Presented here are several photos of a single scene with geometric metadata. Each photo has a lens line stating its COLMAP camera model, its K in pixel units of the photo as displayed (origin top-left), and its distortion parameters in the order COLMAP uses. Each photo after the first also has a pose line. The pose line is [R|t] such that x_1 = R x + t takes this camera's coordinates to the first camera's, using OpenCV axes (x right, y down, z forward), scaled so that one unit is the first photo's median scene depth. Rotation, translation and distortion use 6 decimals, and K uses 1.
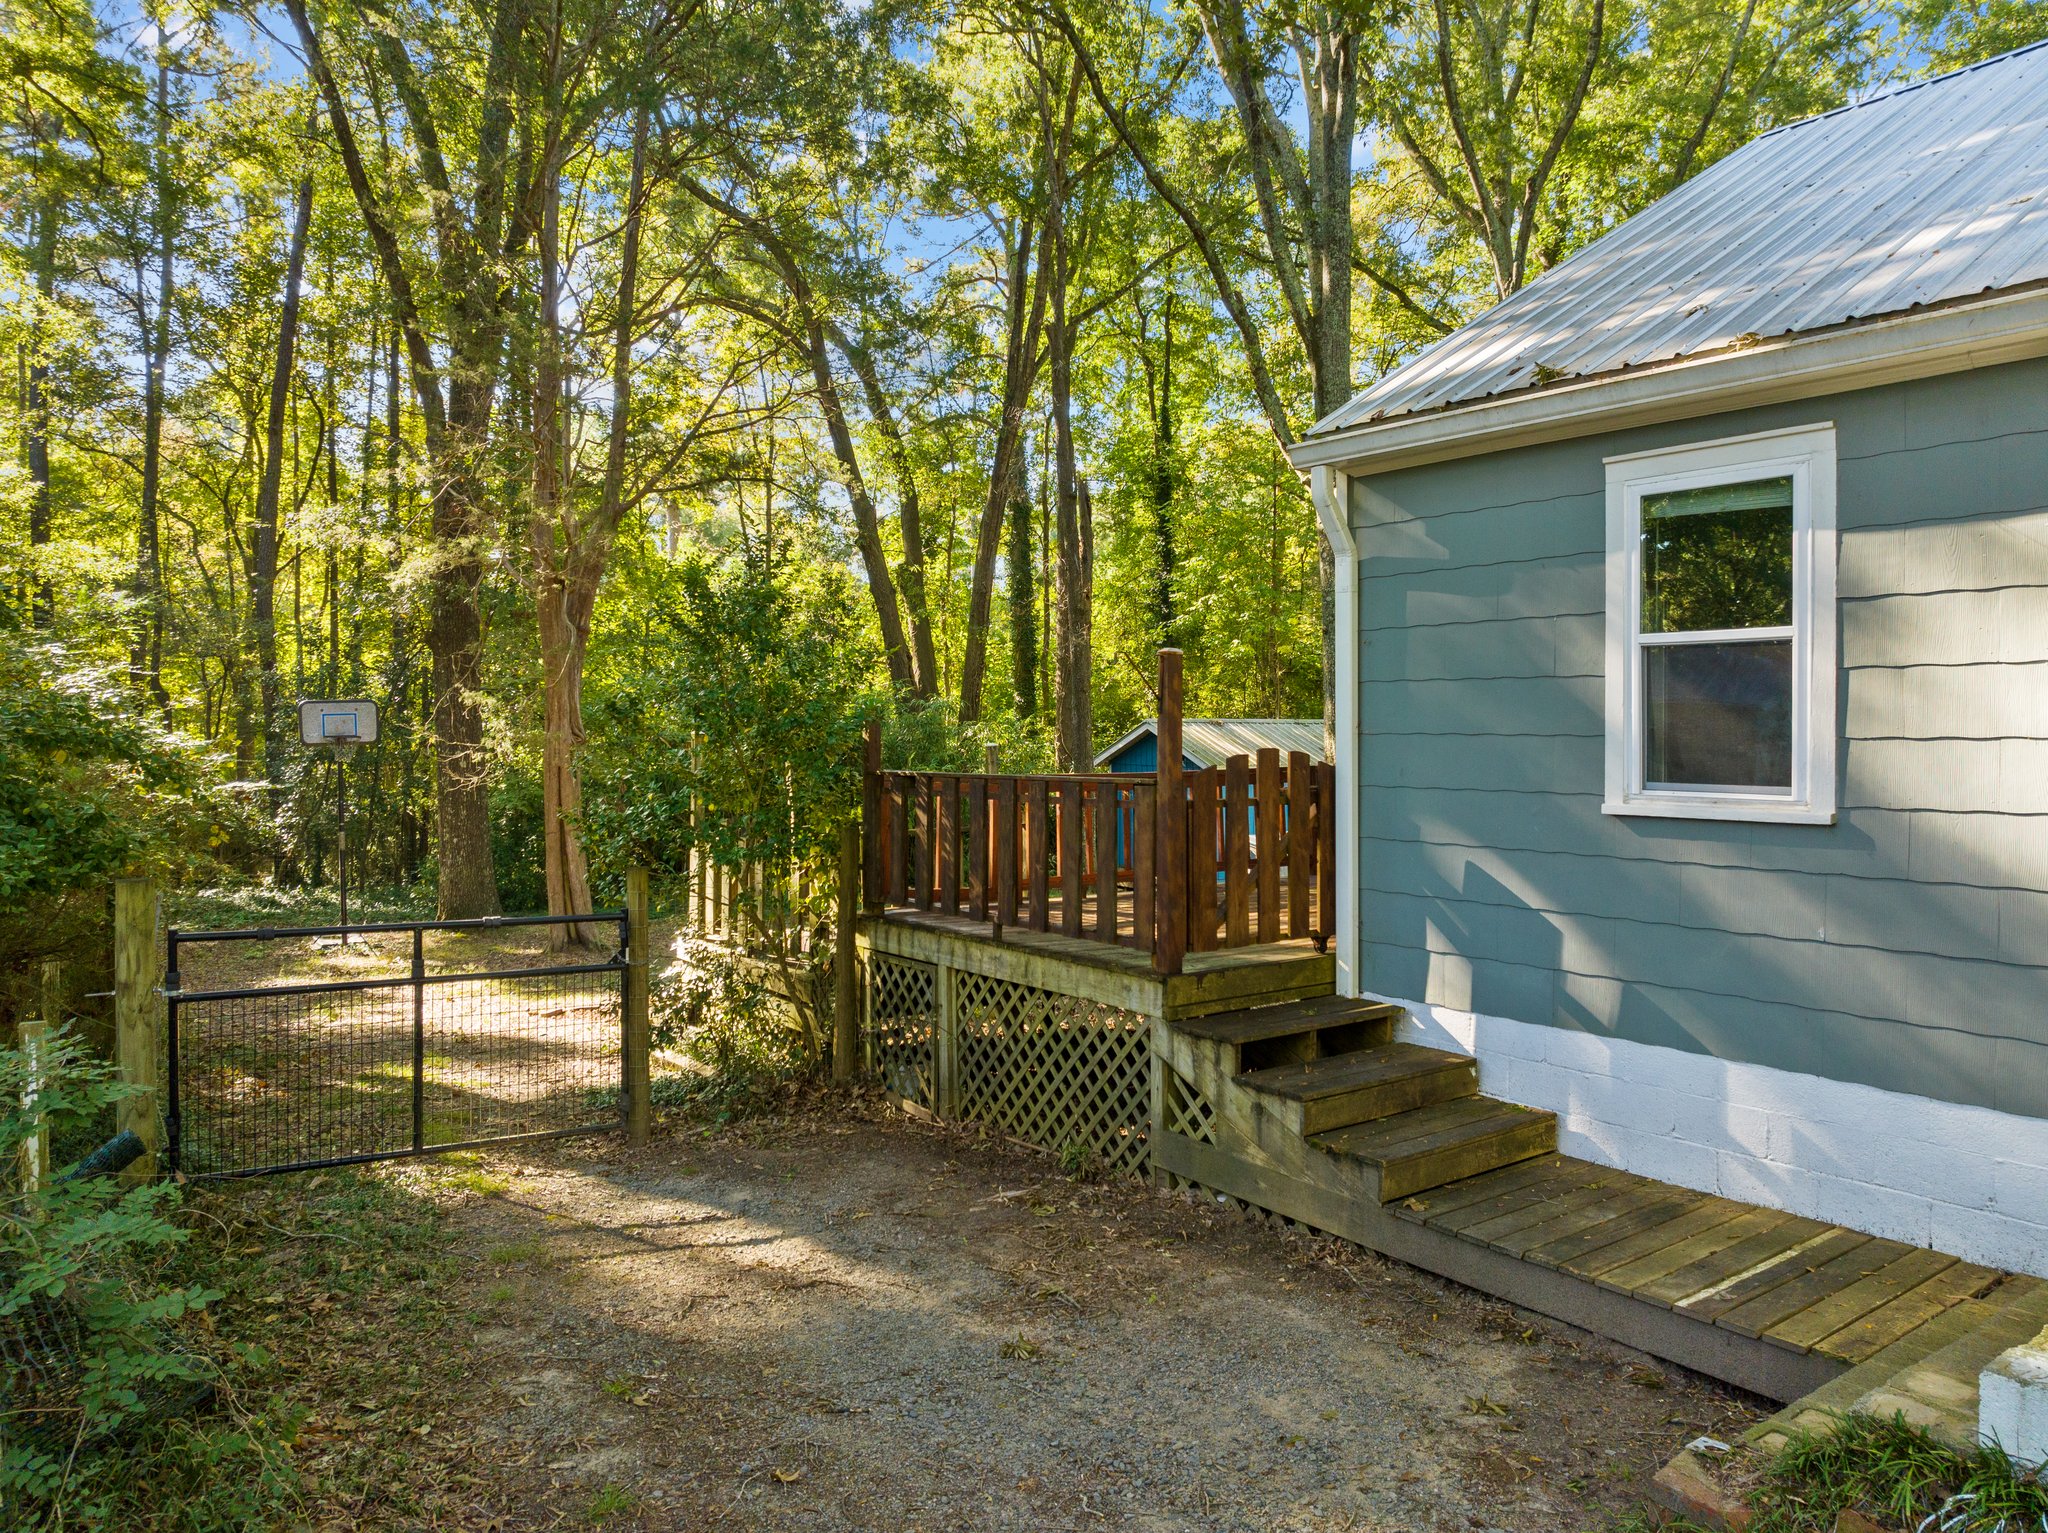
lens RADIAL K [[1465.0, 0, 1024.0], [0, 1465.0, 766.5], [0, 0, 1]] dist [-0.032654, 0.003143]
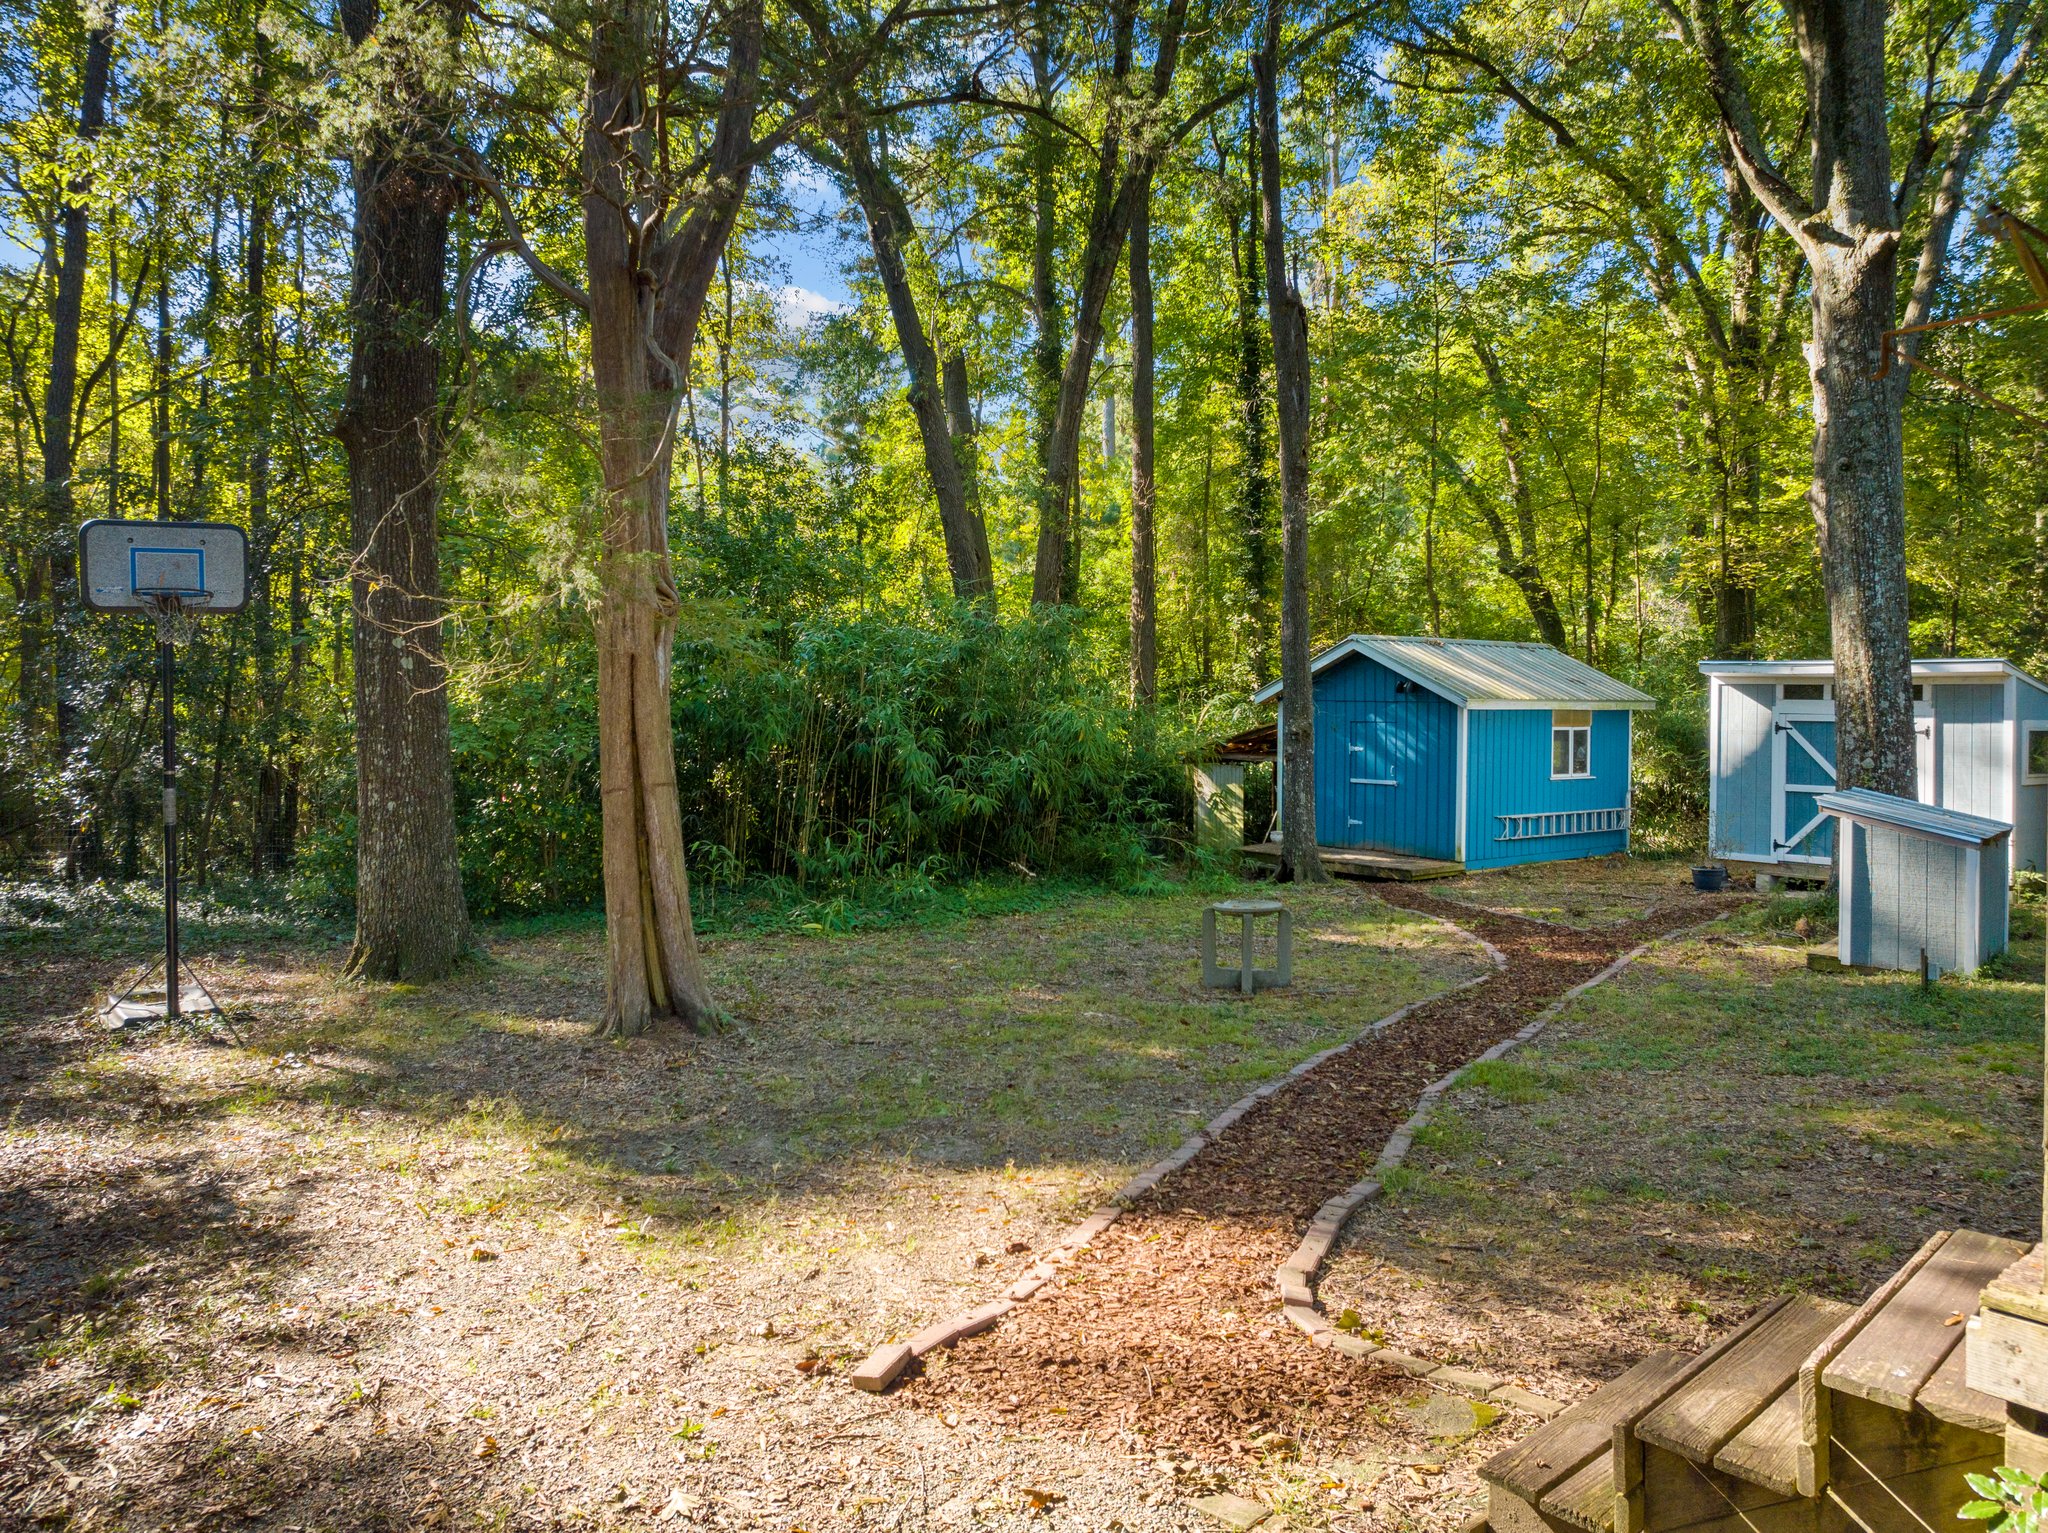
lens RADIAL K [[1453.4, 0, 1021.3], [0, 1453.4, 714.9], [0, 0, 1]] dist [-0.035074, 0.000388]
pose [[0.995393, 0.004226, 0.095788, -0.167005], [-0.002952, 0.999905, -0.013439, 0.019121], [-0.095835, 0.013094, 0.995311, 0.356994]]
